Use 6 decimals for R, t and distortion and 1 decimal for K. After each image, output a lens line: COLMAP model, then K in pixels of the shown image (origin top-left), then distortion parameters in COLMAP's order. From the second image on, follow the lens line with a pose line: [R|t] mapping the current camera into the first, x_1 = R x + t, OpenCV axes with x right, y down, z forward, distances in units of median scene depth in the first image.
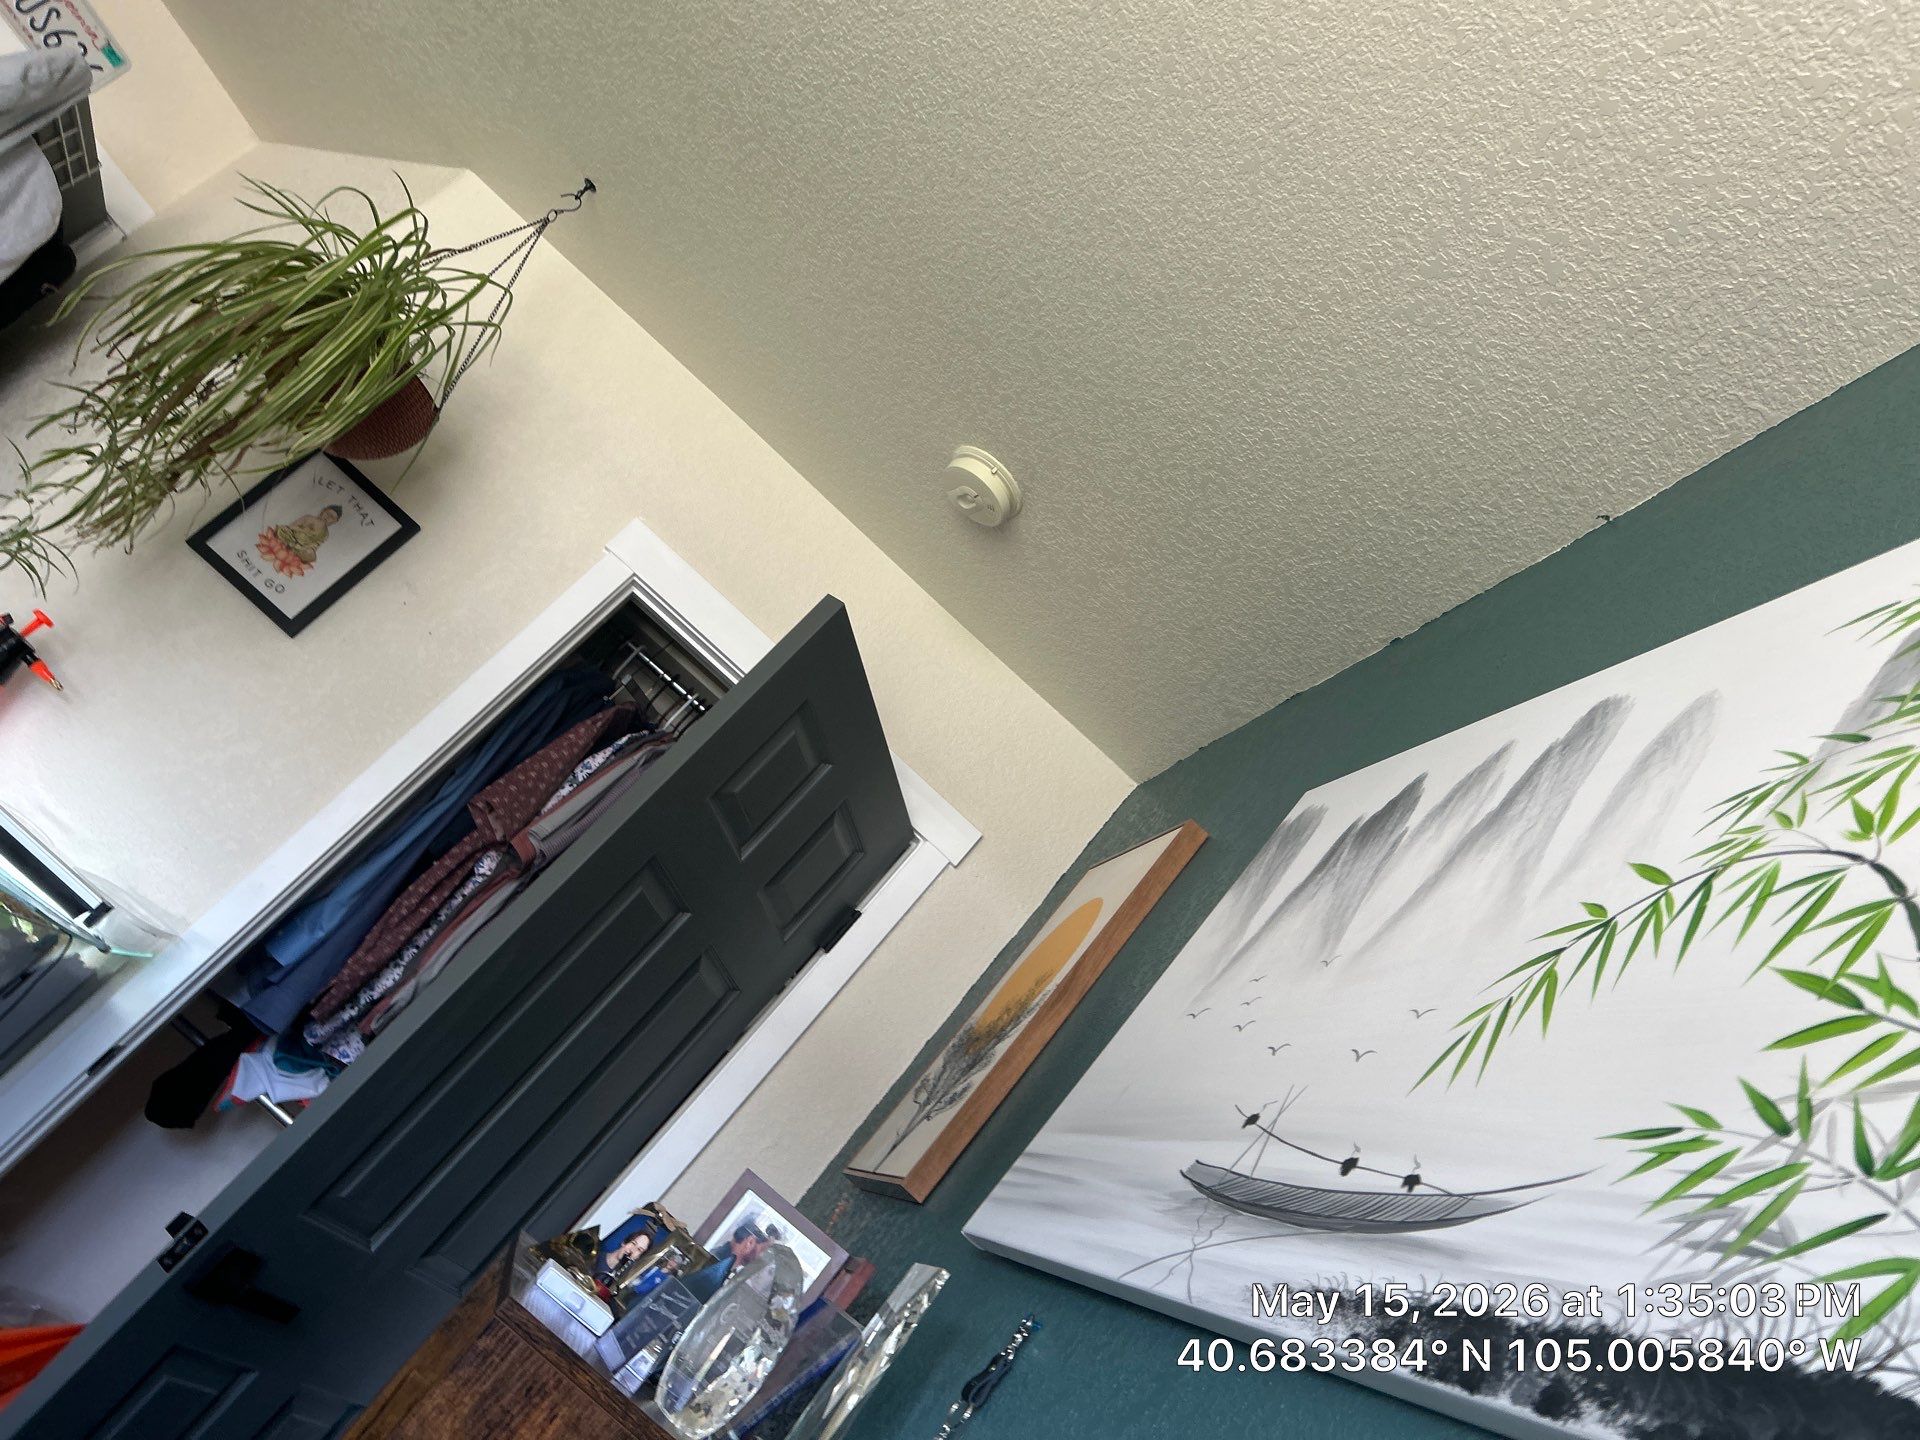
lens RADIAL K [[1429.9, 0, 966.3], [0, 1429.9, 724.6], [0, 0, 1]] dist [0.027382, -0.025820]
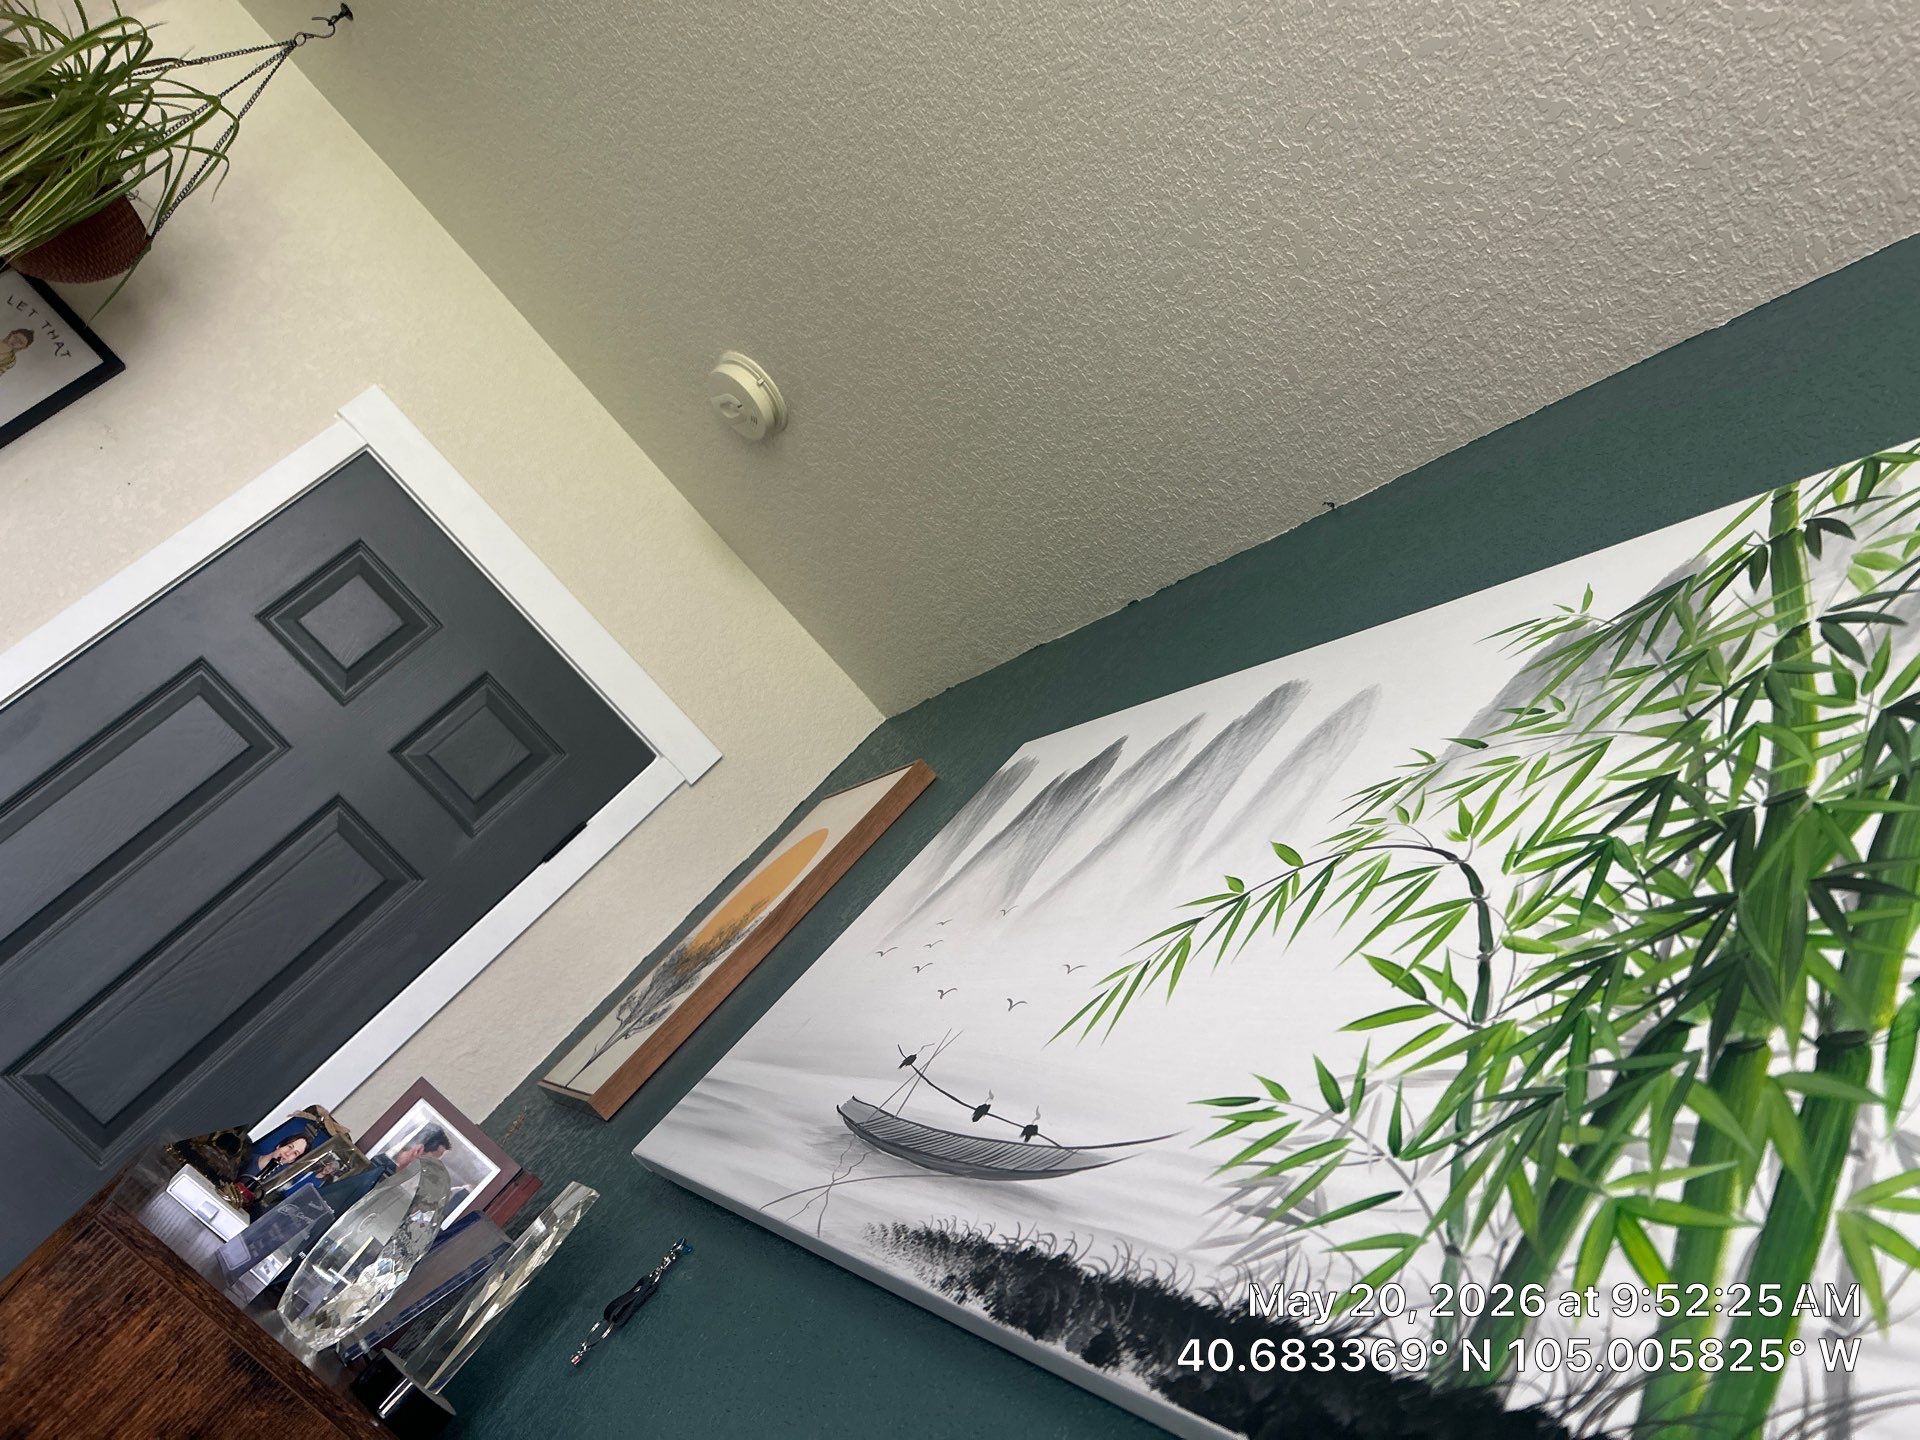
lens RADIAL K [[1436.1, 0, 955.0], [0, 1436.1, 744.4], [0, 0, 1]] dist [0.024567, -0.024722]
pose [[0.984792, 0.088264, 0.149648, 0.042383], [-0.097981, 0.993447, 0.058844, -0.007999], [-0.143473, -0.072611, 0.986987, 0.003383]]
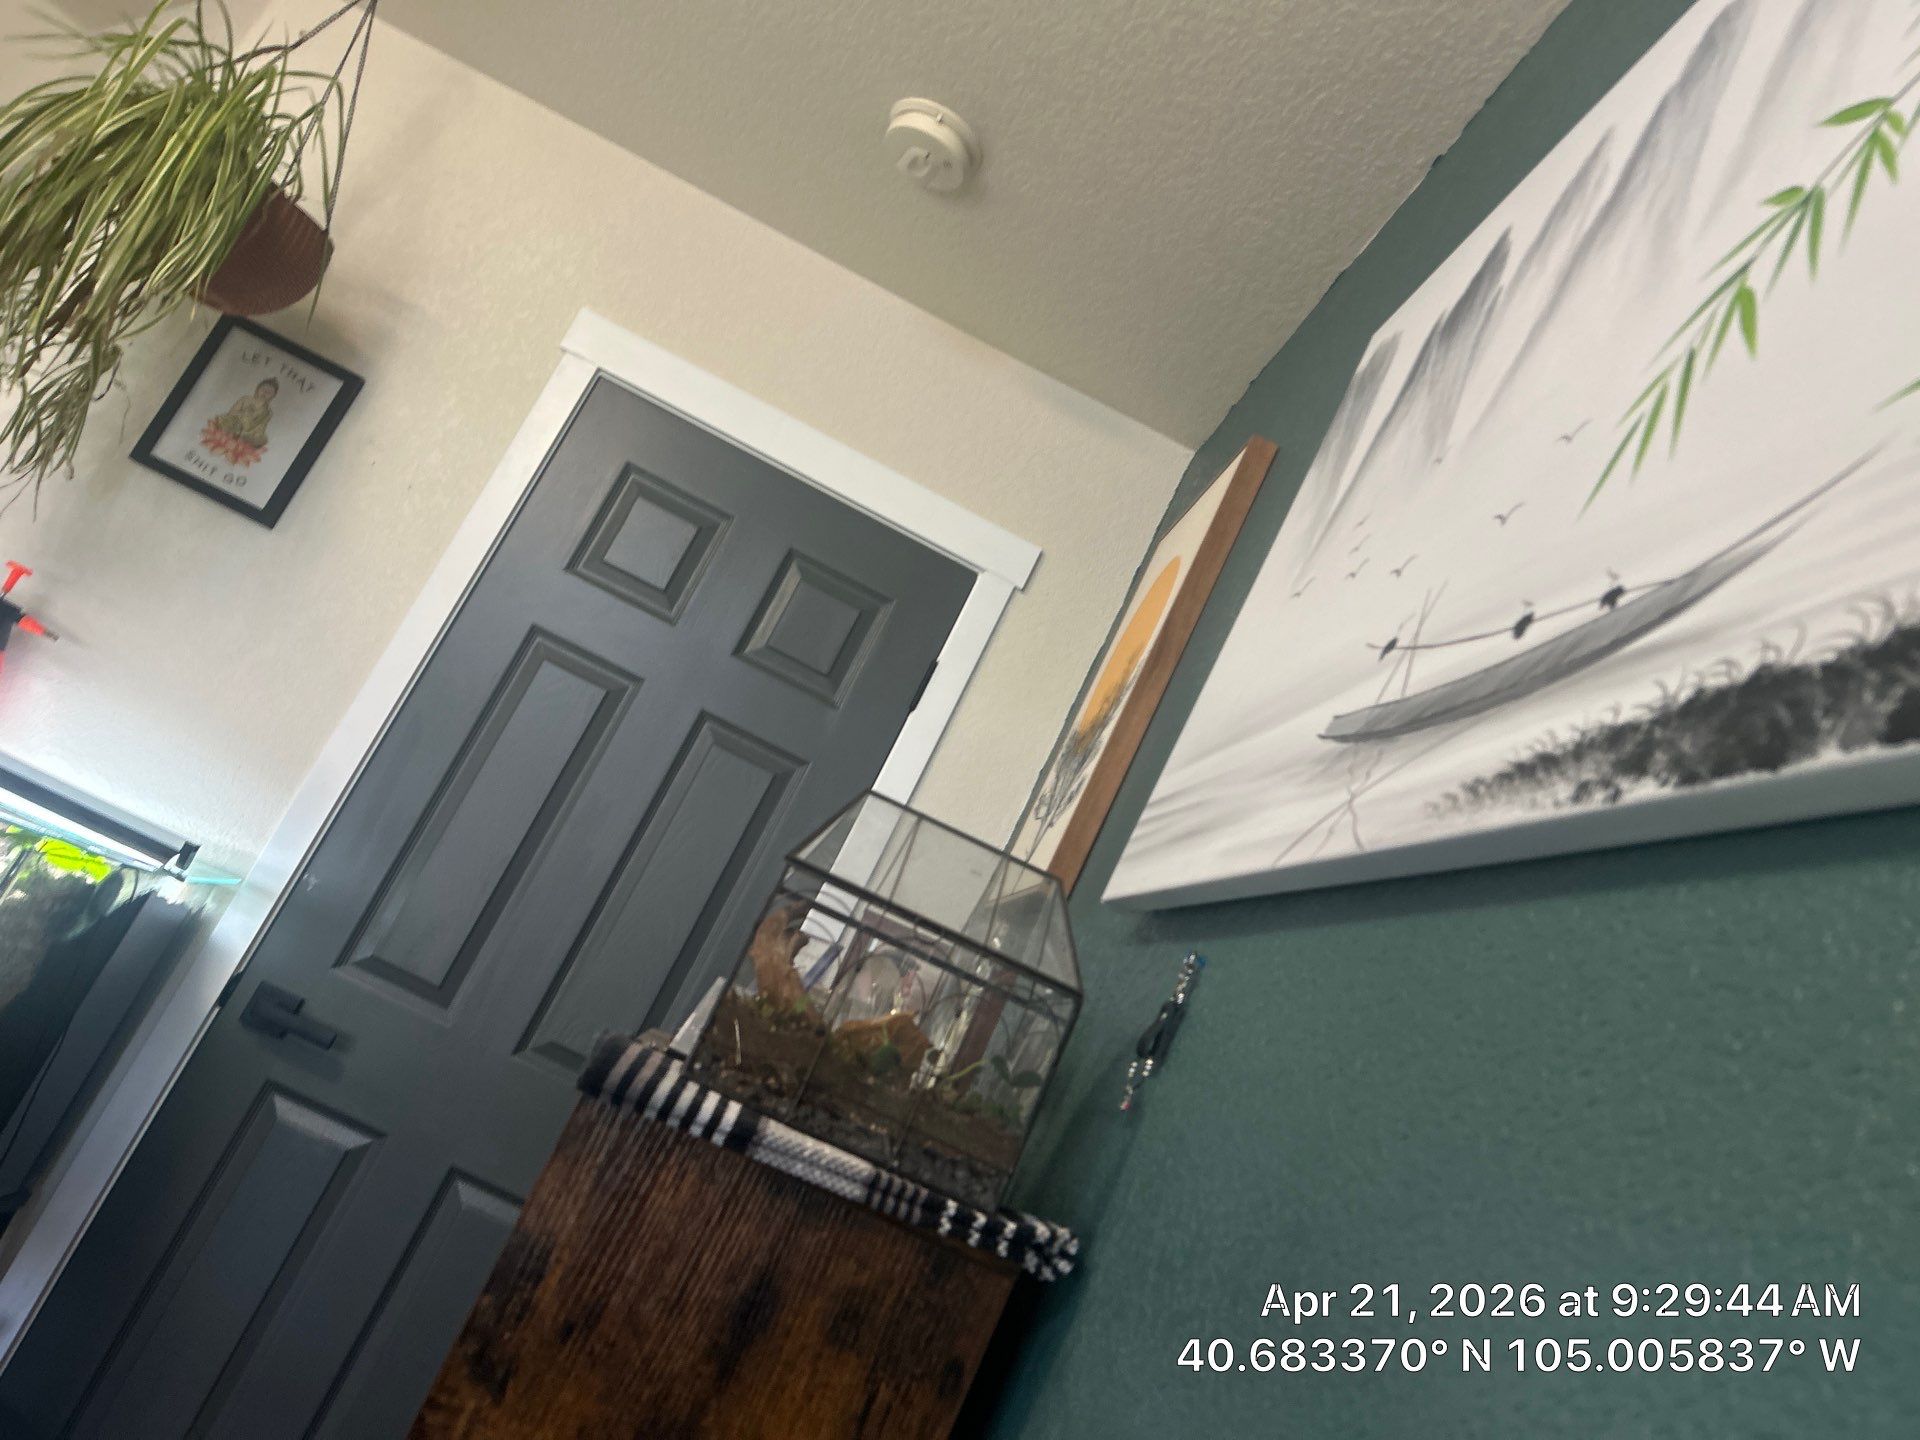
lens RADIAL K [[1431.1, 0, 968.7], [0, 1431.1, 743.0], [0, 0, 1]] dist [0.026467, -0.024498]
pose [[0.962951, -0.257606, -0.079773, 0.013738], [0.266847, 0.952938, 0.143884, 0.105333], [0.038953, -0.159840, 0.986374, 0.125685]]
